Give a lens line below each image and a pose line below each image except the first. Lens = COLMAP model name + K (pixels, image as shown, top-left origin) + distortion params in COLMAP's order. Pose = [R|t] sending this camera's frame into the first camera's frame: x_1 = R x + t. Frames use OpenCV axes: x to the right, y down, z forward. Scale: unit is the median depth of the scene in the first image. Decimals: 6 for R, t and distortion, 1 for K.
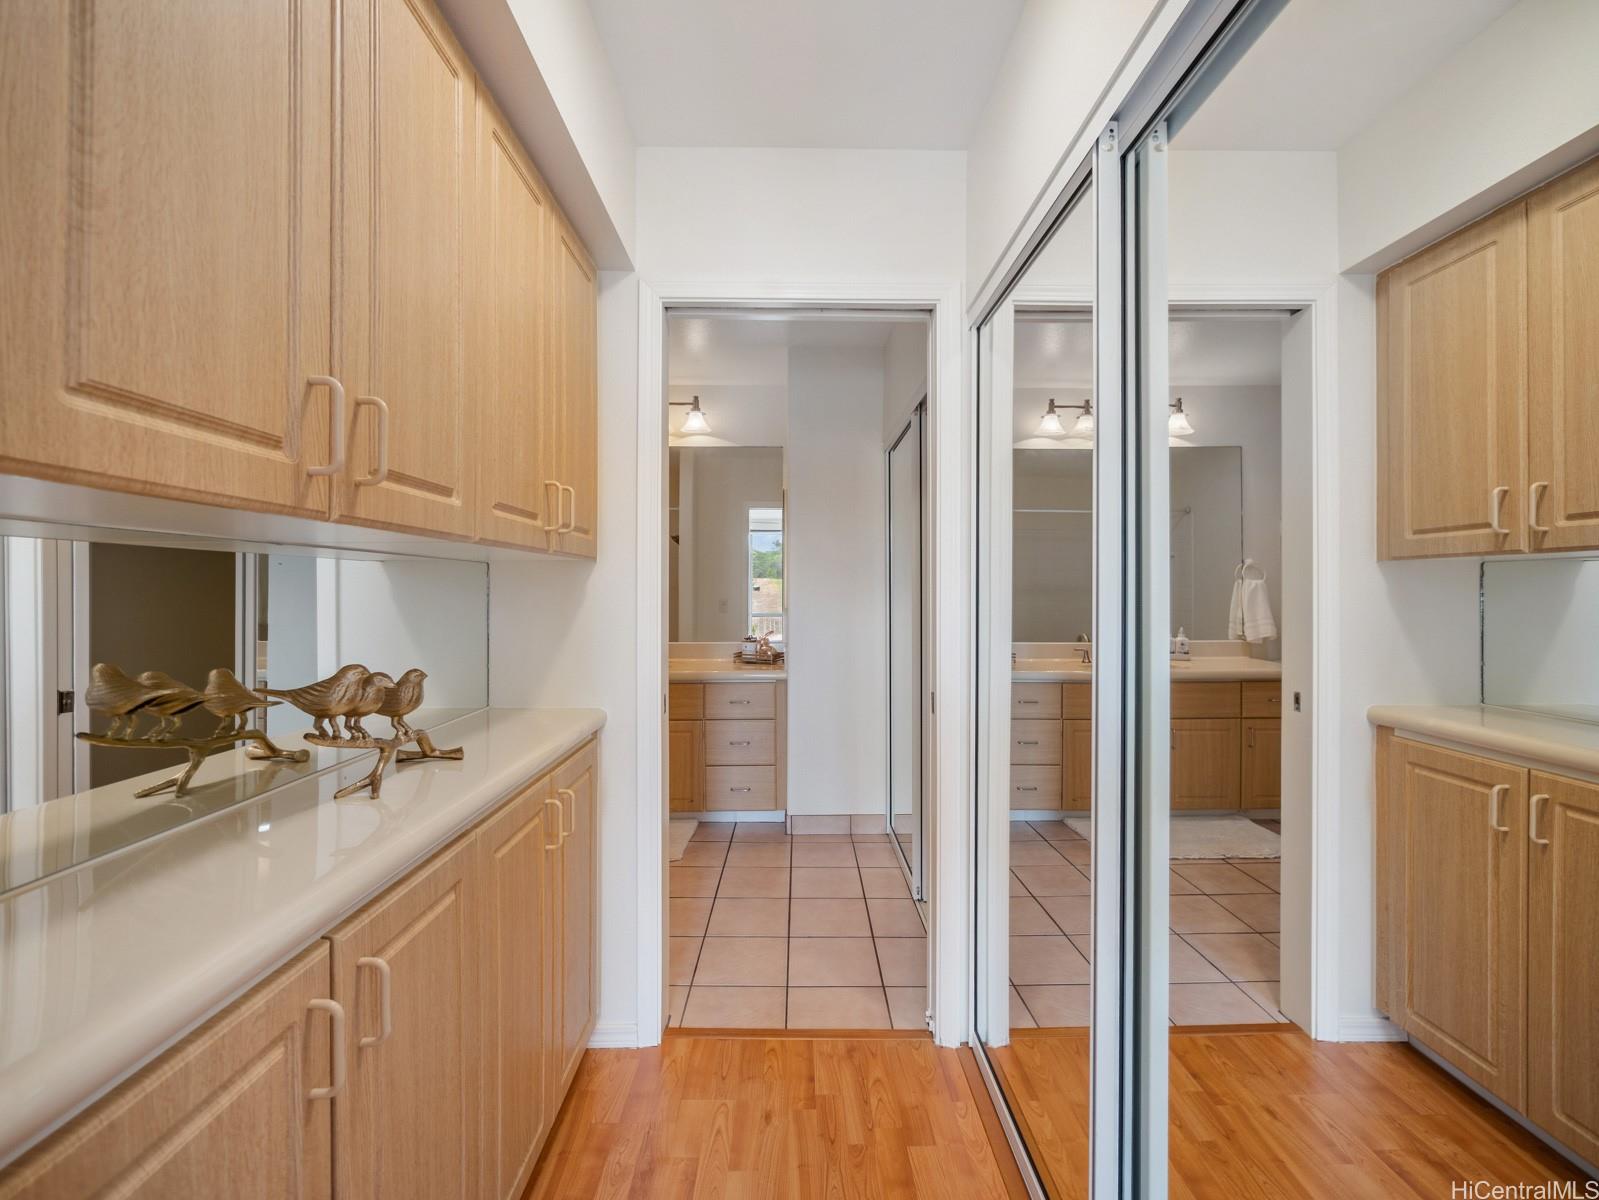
lens RADIAL K [[667.2, 0, 795.6], [0, 667.2, 594.9], [0, 0, 1]] dist [-0.013675, 0.002082]
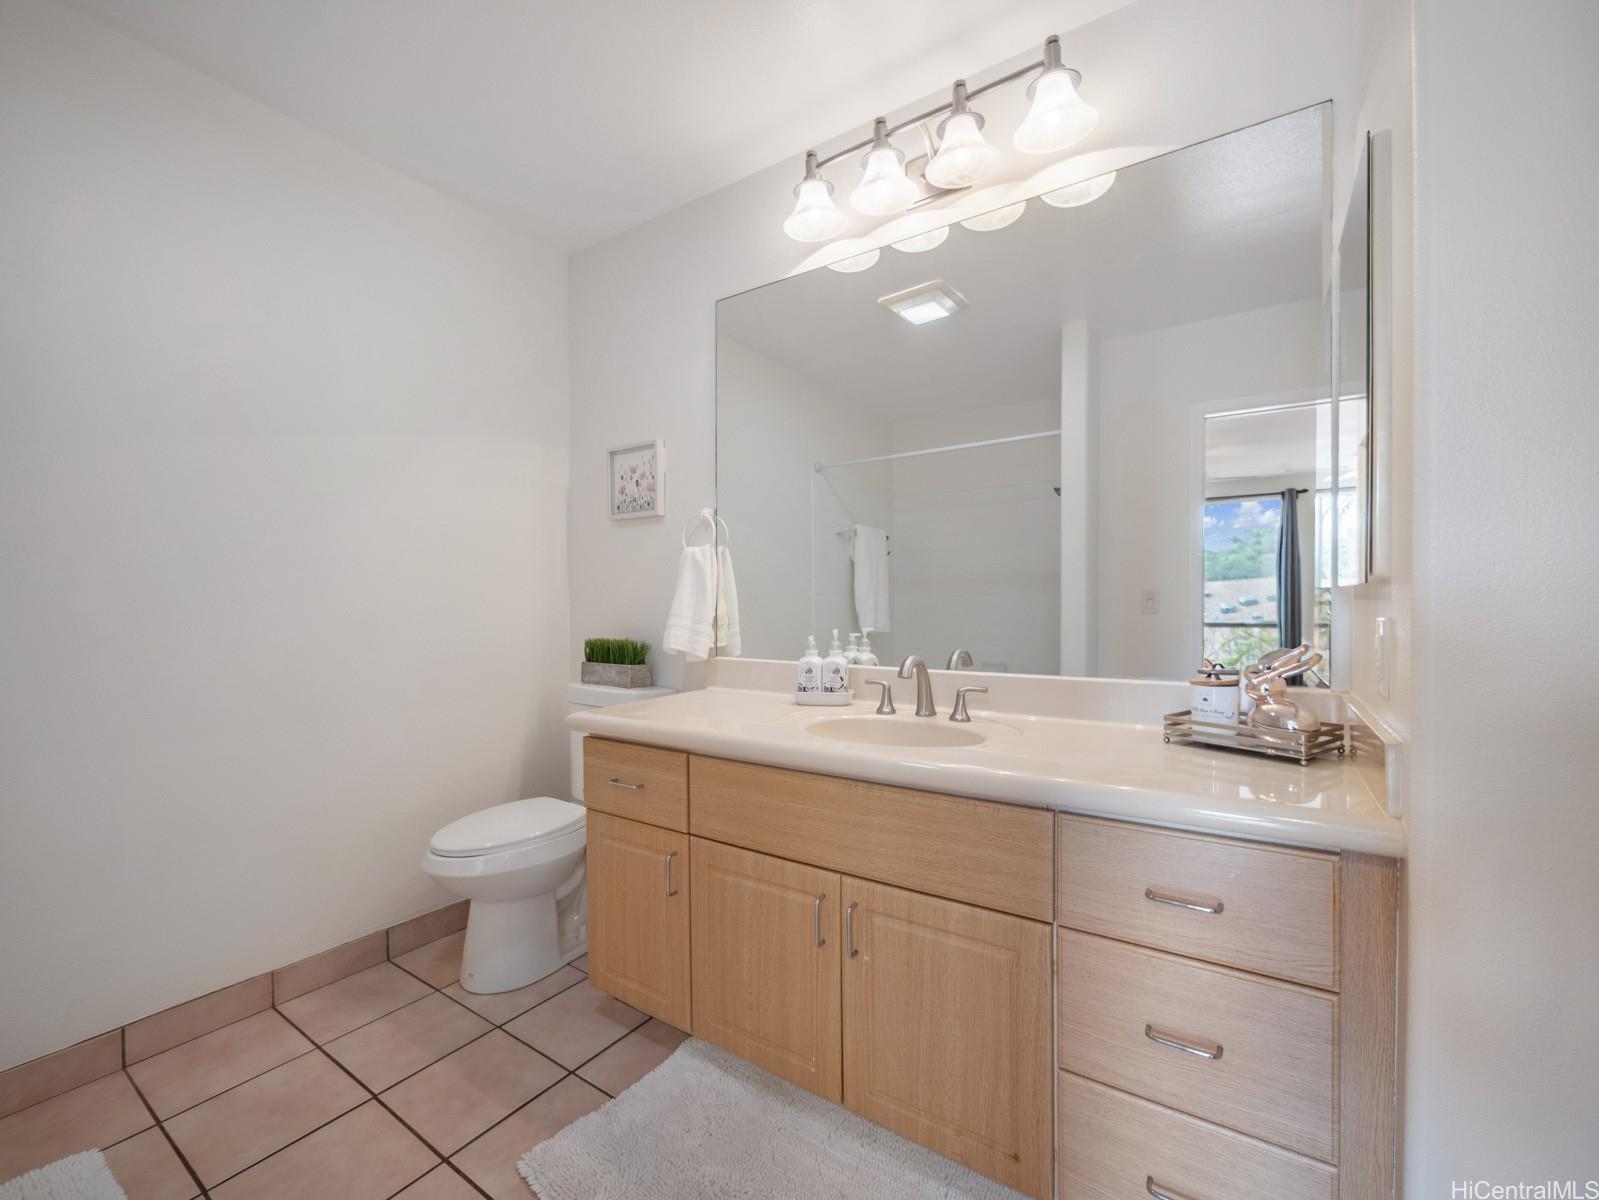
lens RADIAL K [[667.2, 0, 799.2], [0, 667.2, 614.4], [0, 0, 1]] dist [-0.013675, 0.002082]
pose [[0.822084, 0.002862, -0.569358, -0.057413], [0.001921, 0.999968, 0.007801, 0.035504], [0.569362, -0.007507, 0.822052, 0.669362]]
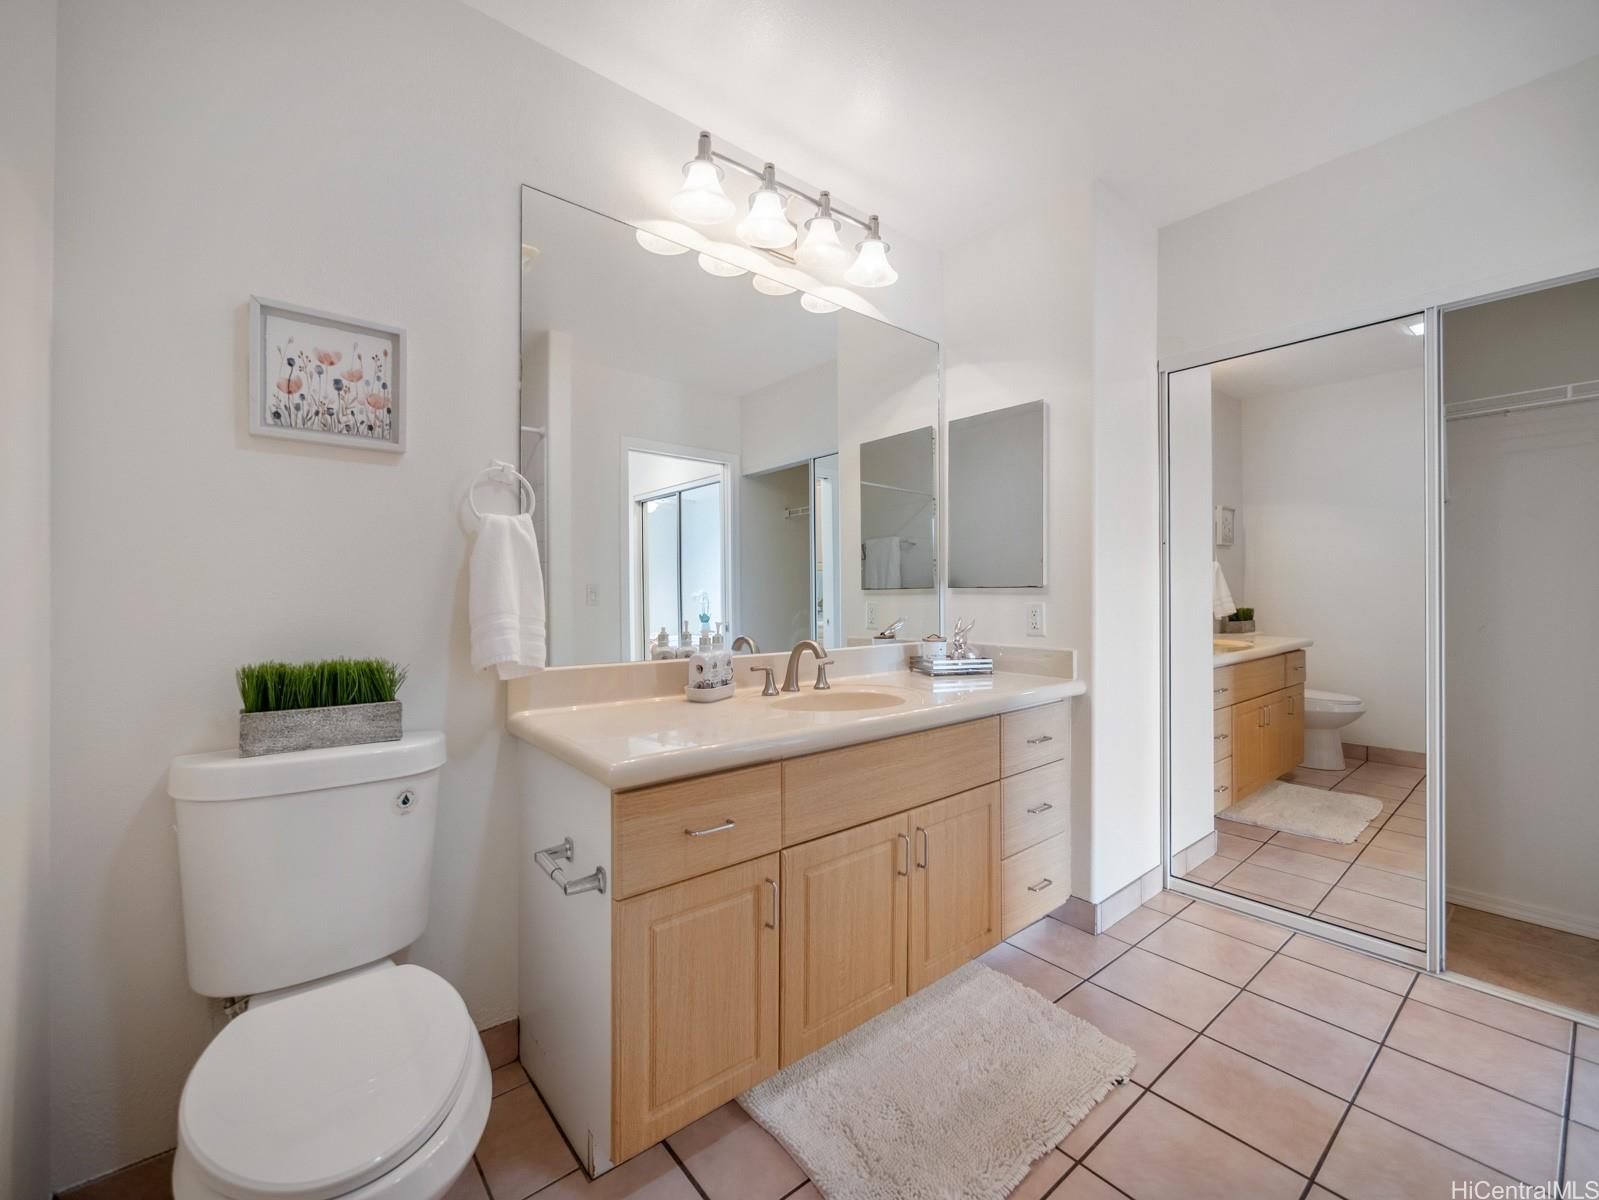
lens RADIAL K [[667.2, 0, 793.3], [0, 667.2, 591.7], [0, 0, 1]] dist [-0.013675, 0.002082]
pose [[0.780370, -0.001205, 0.625317, -0.625503], [0.007370, 0.999946, -0.007271, 0.031721], [-0.625275, 0.010283, 0.780337, 0.670110]]
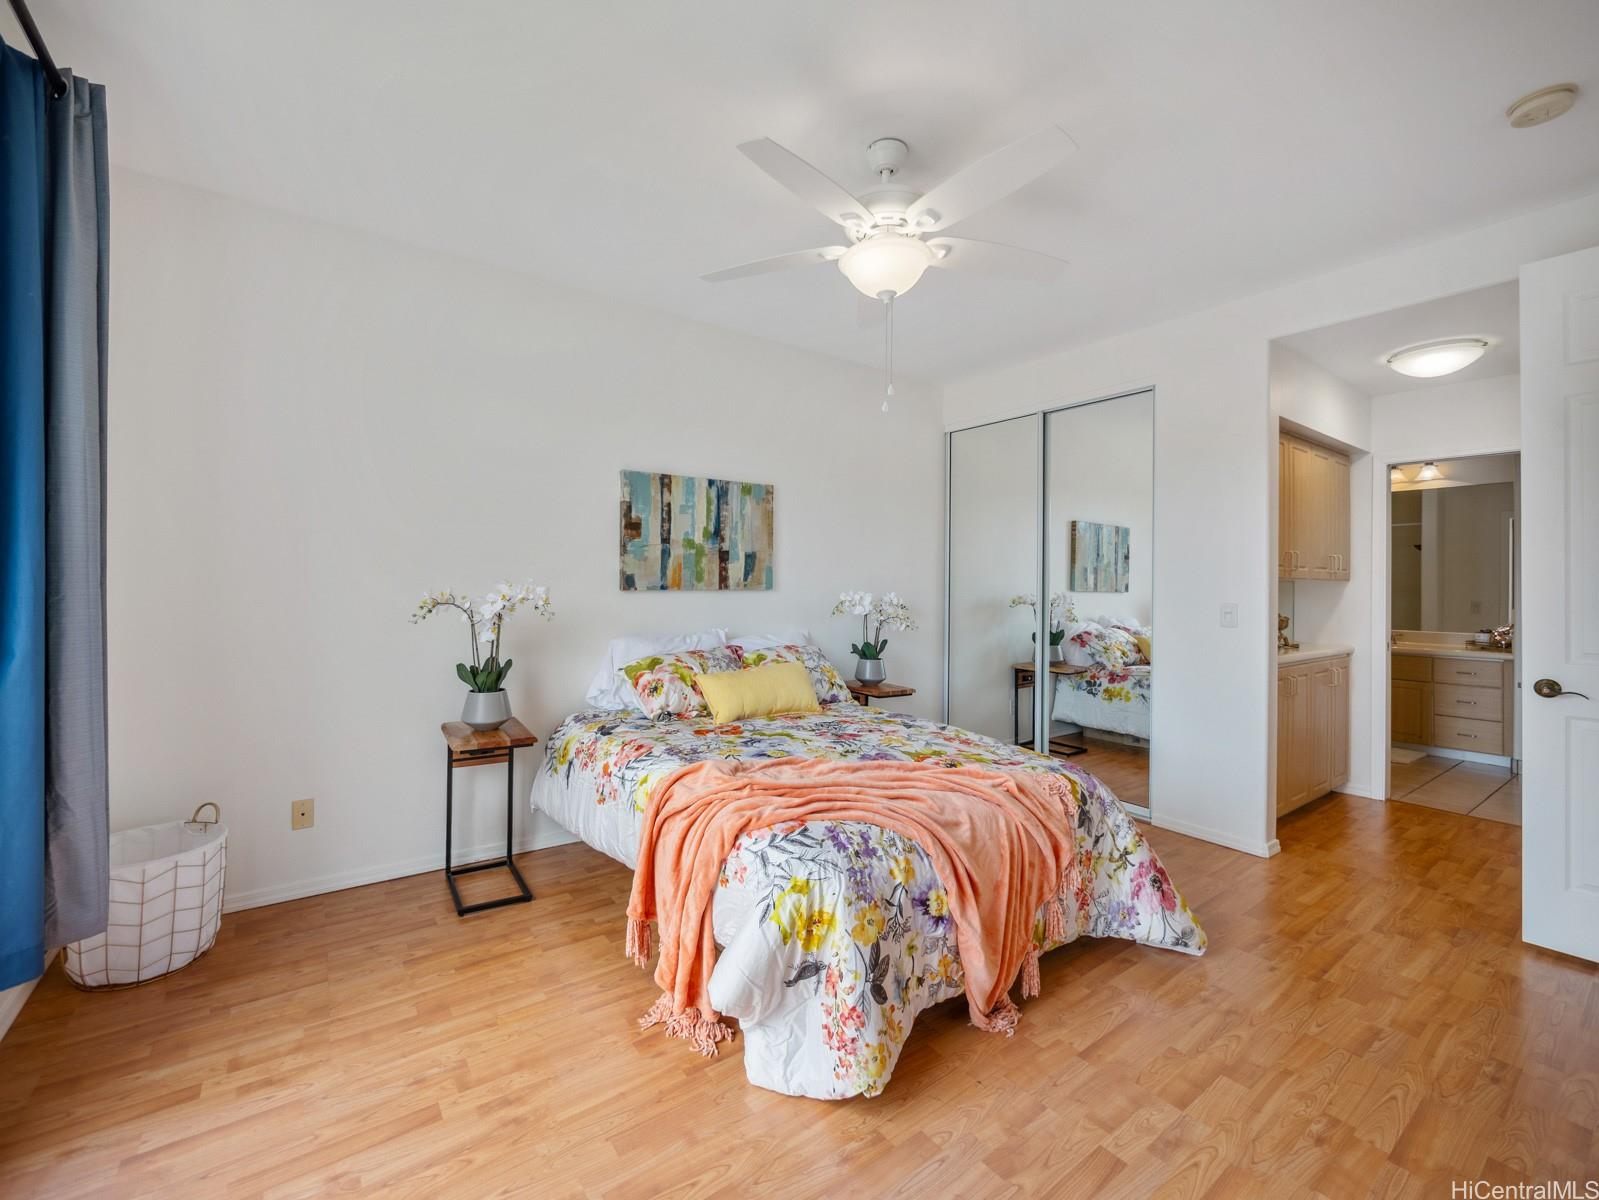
lens RADIAL K [[667.2, 0, 794.7], [0, 667.2, 588.4], [0, 0, 1]] dist [-0.013675, 0.002082]
pose [[0.570330, 0.005492, -0.821397, 0.251388], [-0.013041, 0.999912, -0.002369, 0.002599], [0.821312, 0.012063, 0.570352, -0.976648]]
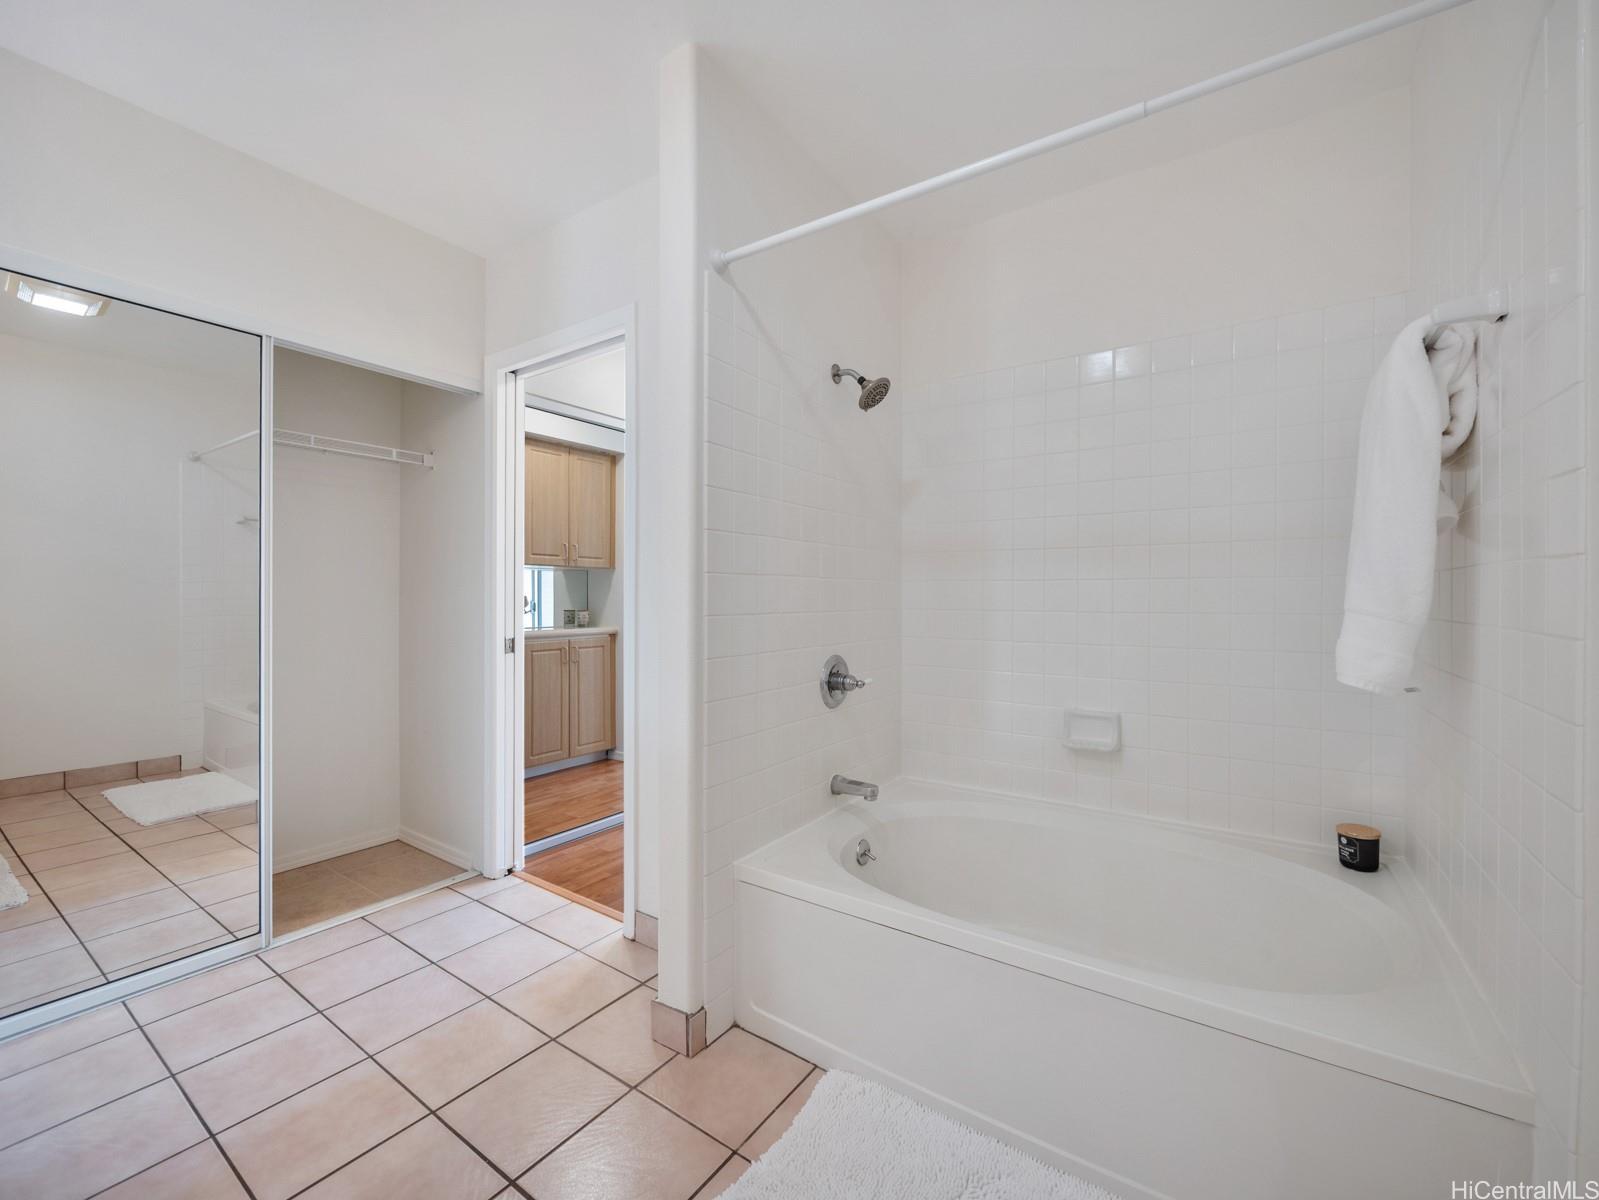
lens RADIAL K [[667.2, 0, 795.3], [0, 667.2, 595.6], [0, 0, 1]] dist [-0.013675, 0.002082]
pose [[-0.817867, -0.003071, 0.575399, -0.602965], [-0.000183, 0.999987, 0.005077, 0.026900], [-0.575407, 0.004047, -0.817857, 0.979495]]
